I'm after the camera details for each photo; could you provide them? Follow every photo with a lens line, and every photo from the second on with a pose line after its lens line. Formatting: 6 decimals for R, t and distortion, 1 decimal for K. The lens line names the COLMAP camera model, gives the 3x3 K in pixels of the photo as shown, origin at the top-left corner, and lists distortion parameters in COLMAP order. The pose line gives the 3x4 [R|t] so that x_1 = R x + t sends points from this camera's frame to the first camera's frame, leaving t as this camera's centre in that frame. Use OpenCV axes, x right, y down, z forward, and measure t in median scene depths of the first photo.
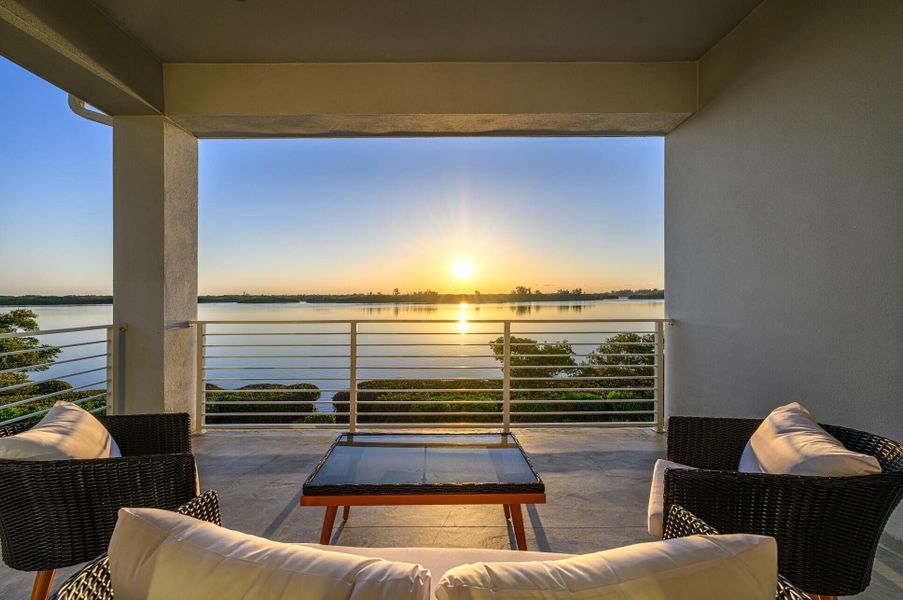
lens RADIAL K [[355.5, 0, 451.5], [0, 355.5, 300.0], [0, 0, 1]] dist [-0.010844, -0.000090]
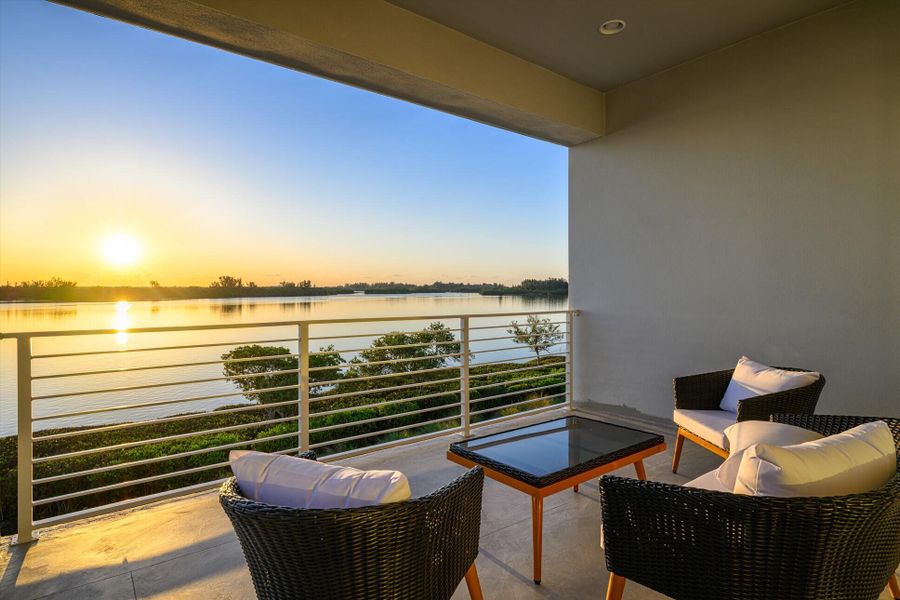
lens RADIAL K [[497.5, 0, 448.4], [0, 497.5, 295.2], [0, 0, 1]] dist [-0.000249, -0.000287]
pose [[0.779444, -0.002307, 0.626468, -0.144768], [0.002994, 0.999996, -0.000043, 0.001327], [-0.626465, 0.001910, 0.779447, 0.002618]]
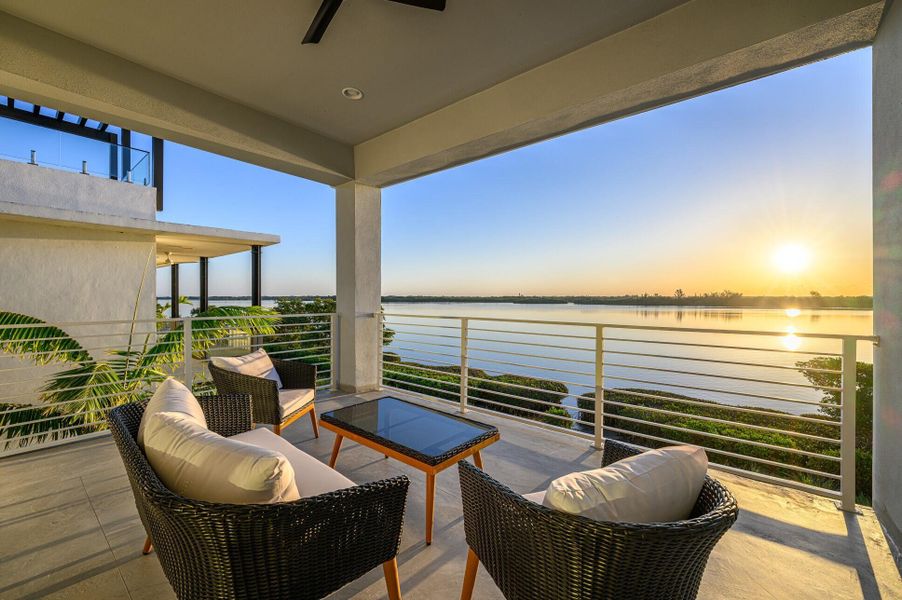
lens RADIAL K [[382.1, 0, 451.0], [0, 382.1, 300.0], [0, 0, 1]] dist [-0.013622, -0.000117]
pose [[0.751219, 0.010335, -0.659972, 0.051005], [-0.013244, 0.999912, 0.000583, 0.000021], [0.659920, 0.008302, 0.751290, 0.000953]]
